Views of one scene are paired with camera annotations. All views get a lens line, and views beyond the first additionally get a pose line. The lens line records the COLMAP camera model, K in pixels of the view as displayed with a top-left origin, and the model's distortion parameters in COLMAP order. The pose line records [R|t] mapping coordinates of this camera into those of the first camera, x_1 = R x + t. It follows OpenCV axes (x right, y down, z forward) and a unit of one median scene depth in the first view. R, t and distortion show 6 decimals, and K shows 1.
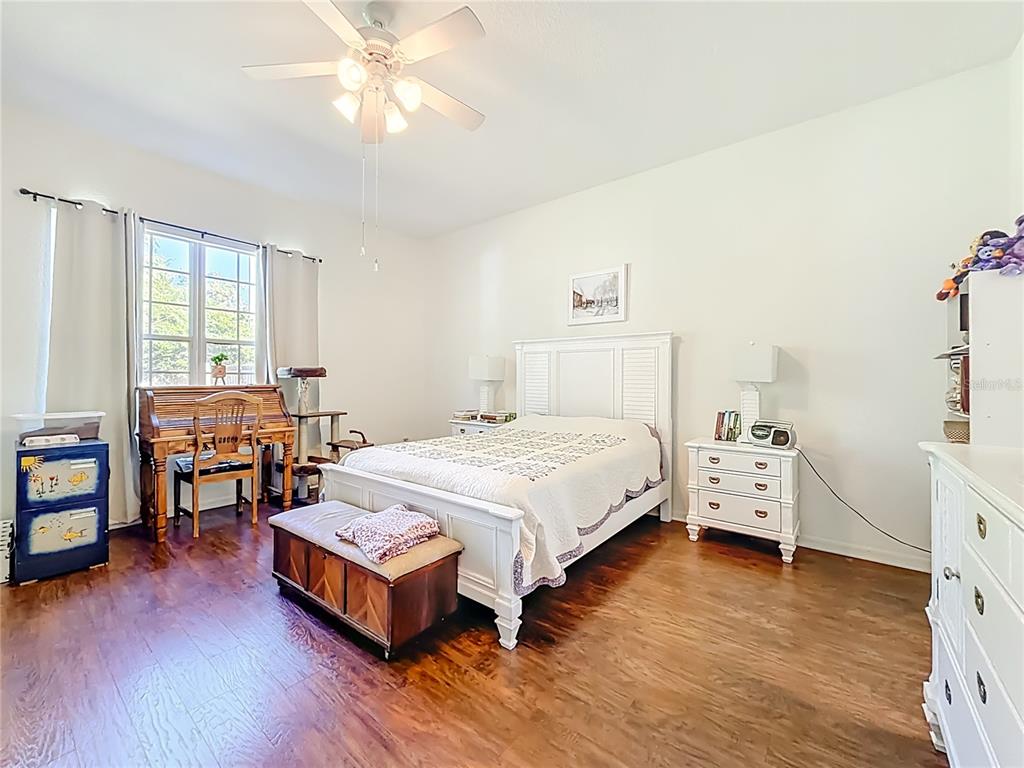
lens RADIAL K [[422.5, 0, 509.9], [0, 422.5, 377.4], [0, 0, 1]] dist [0.001587, 0.000315]
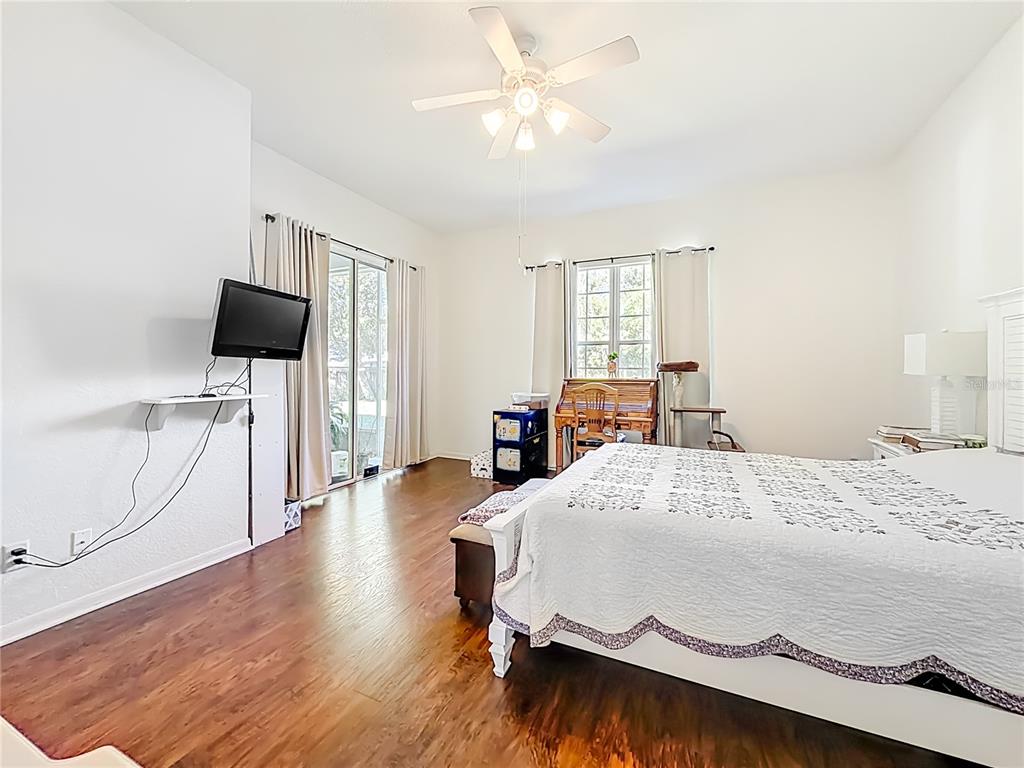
lens RADIAL K [[422.5, 0, 510.6], [0, 422.5, 367.5], [0, 0, 1]] dist [0.001587, 0.000315]
pose [[0.232331, -0.013508, -0.972543, 0.487635], [0.000724, 0.999906, -0.013715, 0.004724], [0.972636, 0.002482, 0.232319, 0.455059]]
